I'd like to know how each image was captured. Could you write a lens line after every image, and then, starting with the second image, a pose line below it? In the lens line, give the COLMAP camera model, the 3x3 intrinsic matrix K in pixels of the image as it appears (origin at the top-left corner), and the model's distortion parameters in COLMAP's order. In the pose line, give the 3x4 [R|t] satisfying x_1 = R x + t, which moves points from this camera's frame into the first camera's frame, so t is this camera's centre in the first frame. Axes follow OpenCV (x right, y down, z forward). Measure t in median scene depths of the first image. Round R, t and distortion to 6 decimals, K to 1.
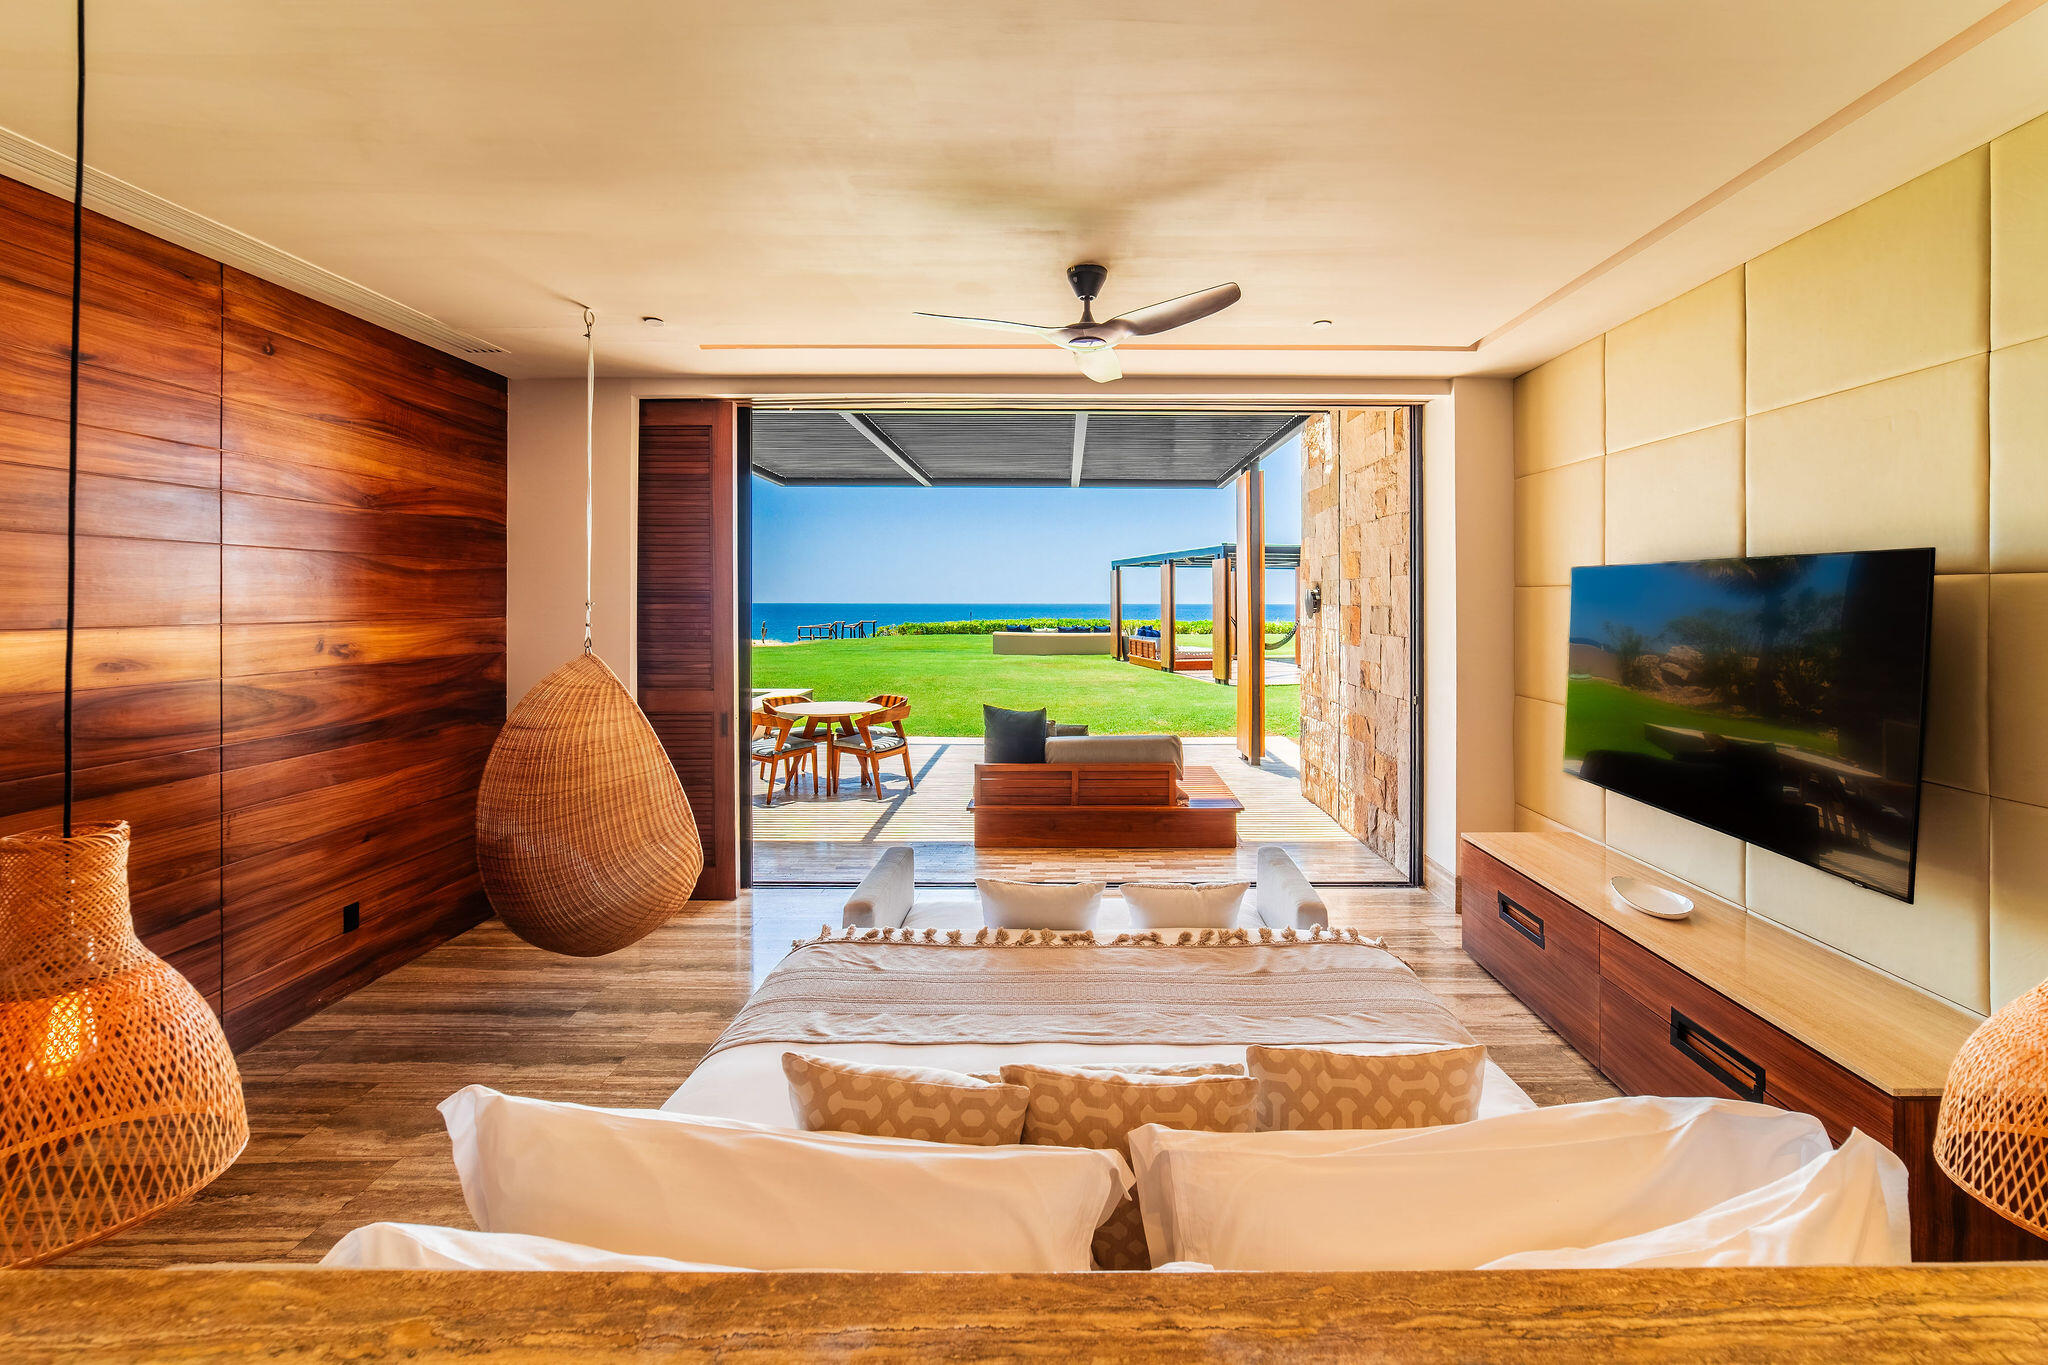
lens RADIAL K [[822.2, 0, 1072.3], [0, 822.2, 587.7], [0, 0, 1]] dist [-0.006068, 0.000582]
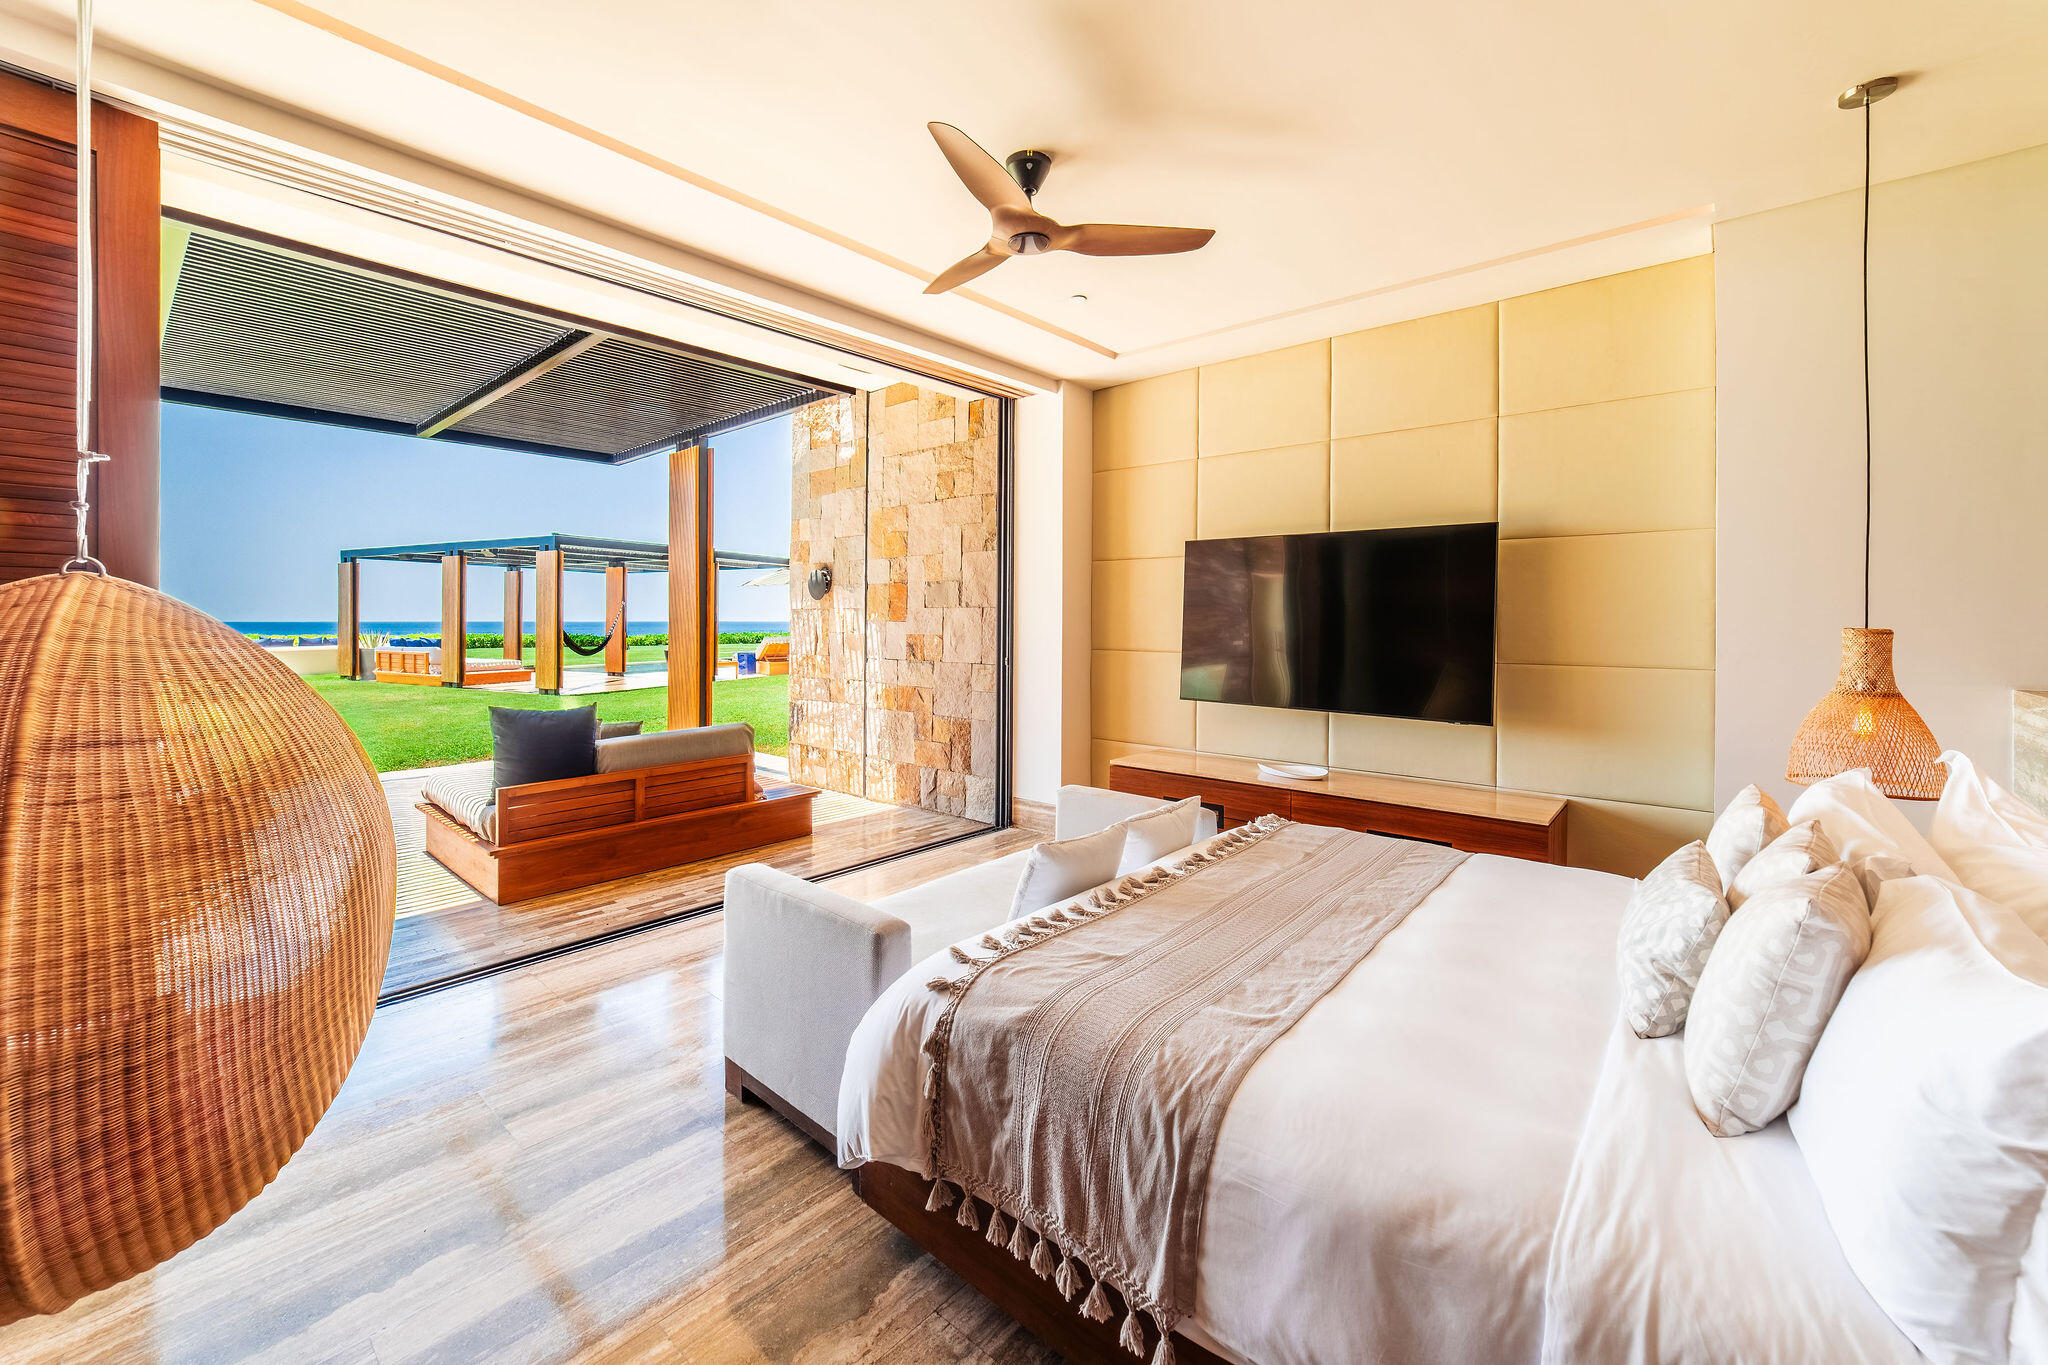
lens RADIAL K [[796.2, 0, 1013.1], [0, 796.2, 620.2], [0, 0, 1]] dist [-0.025578, 0.012989]
pose [[0.671698, -0.000923, 0.740824, -0.353691], [-0.014683, 0.999786, 0.014559, 0.059310], [-0.740679, -0.020657, 0.671541, 0.243945]]
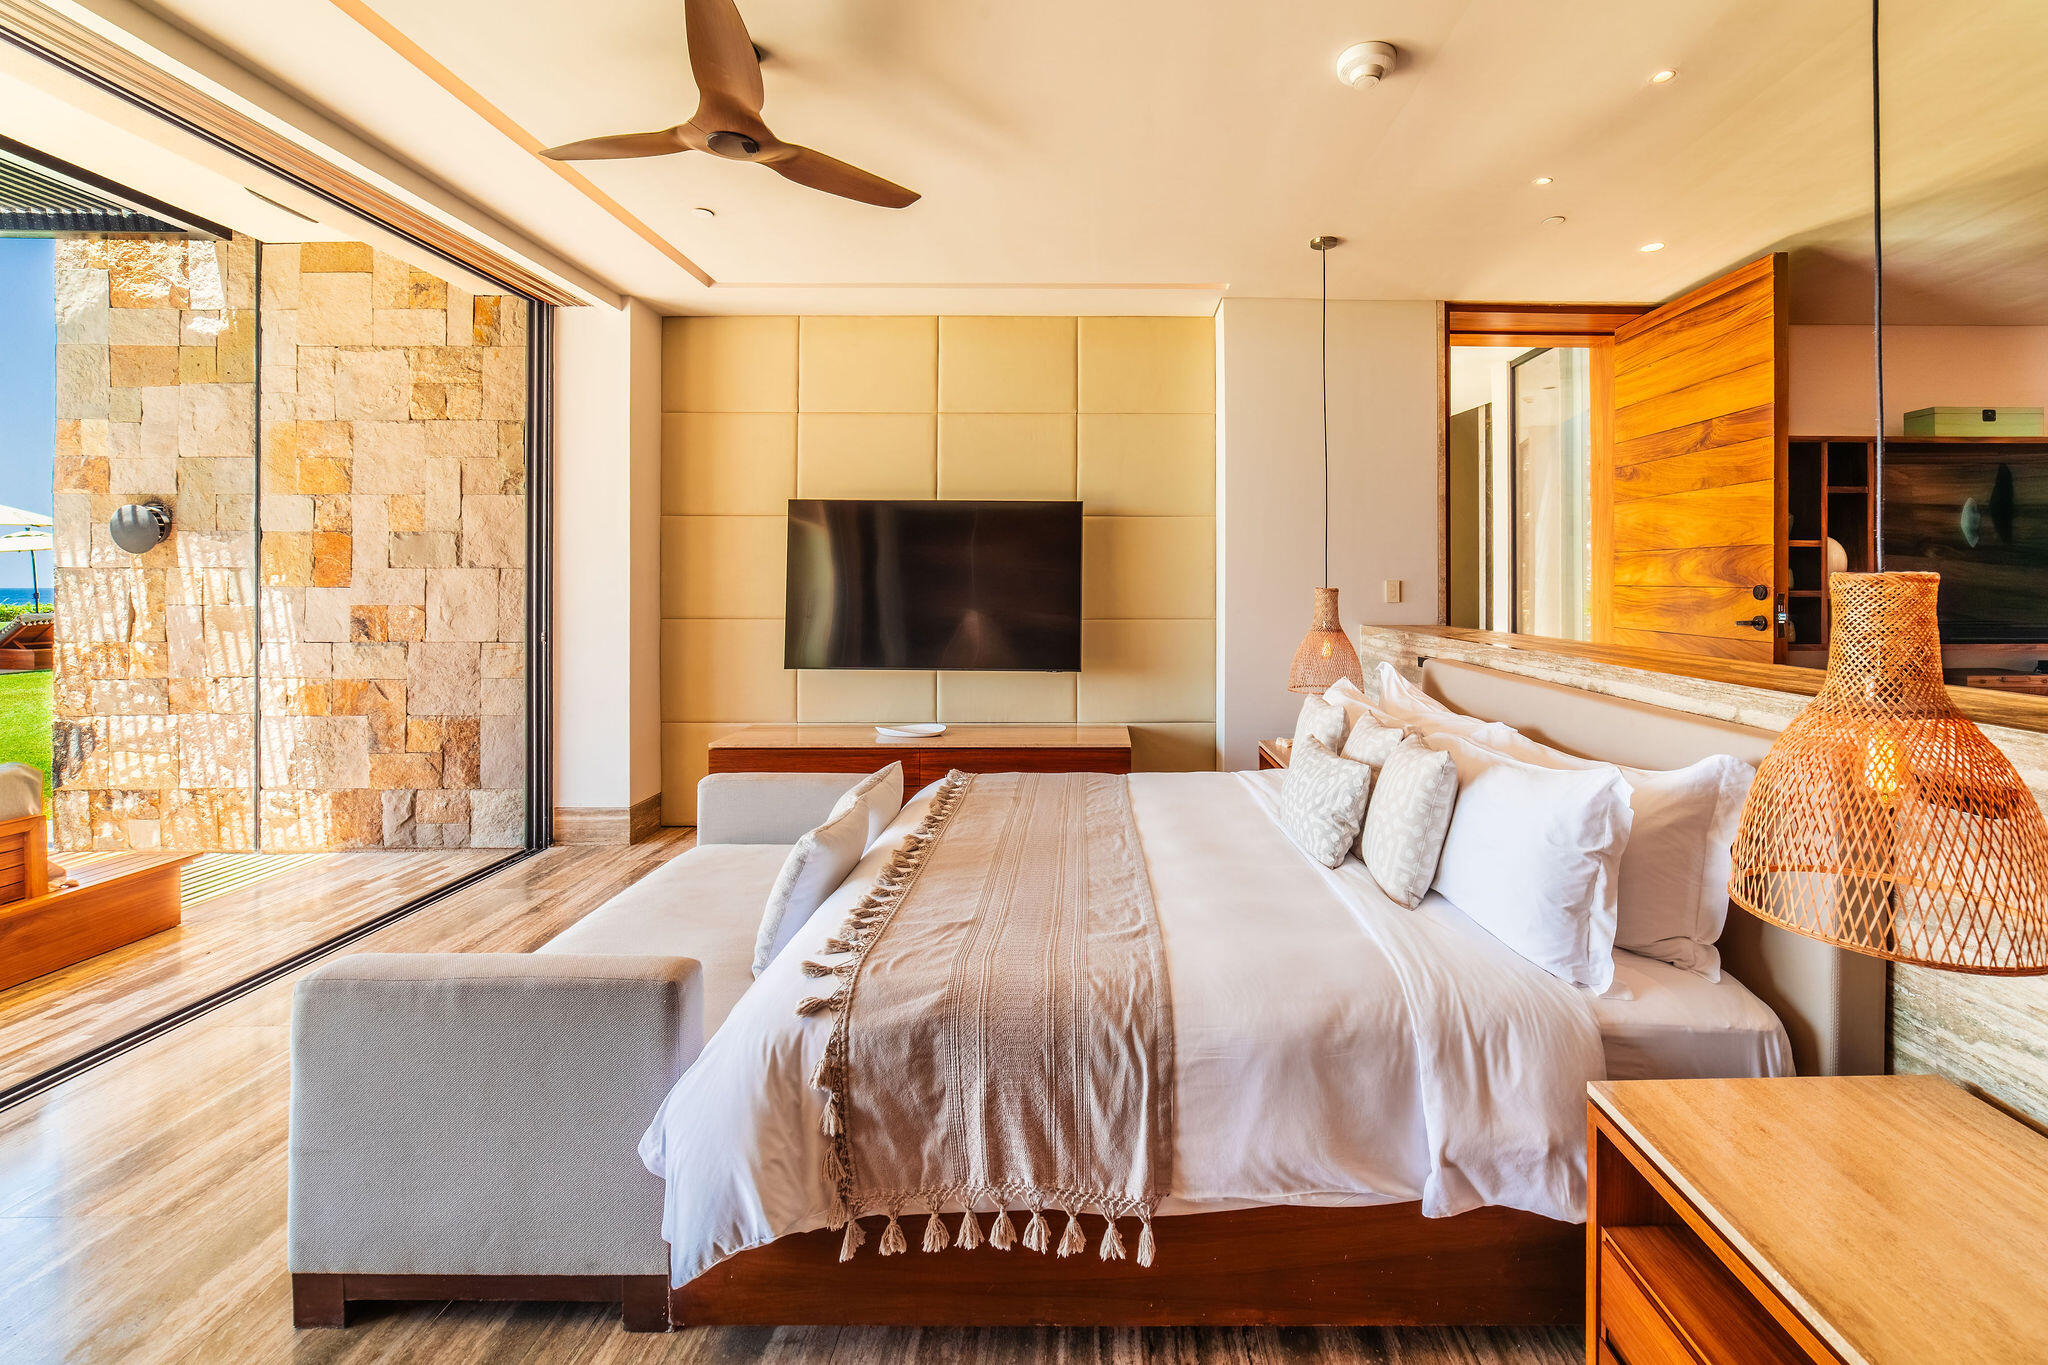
lens RADIAL K [[822.2, 0, 1072.3], [0, 822.2, 587.7], [0, 0, 1]] dist [-0.006068, 0.000582]
pose [[0.019716, -0.006858, 0.999782, -0.419899], [-0.017829, 0.999815, 0.007210, 0.061699], [-0.999647, -0.017967, 0.019590, 0.383305]]
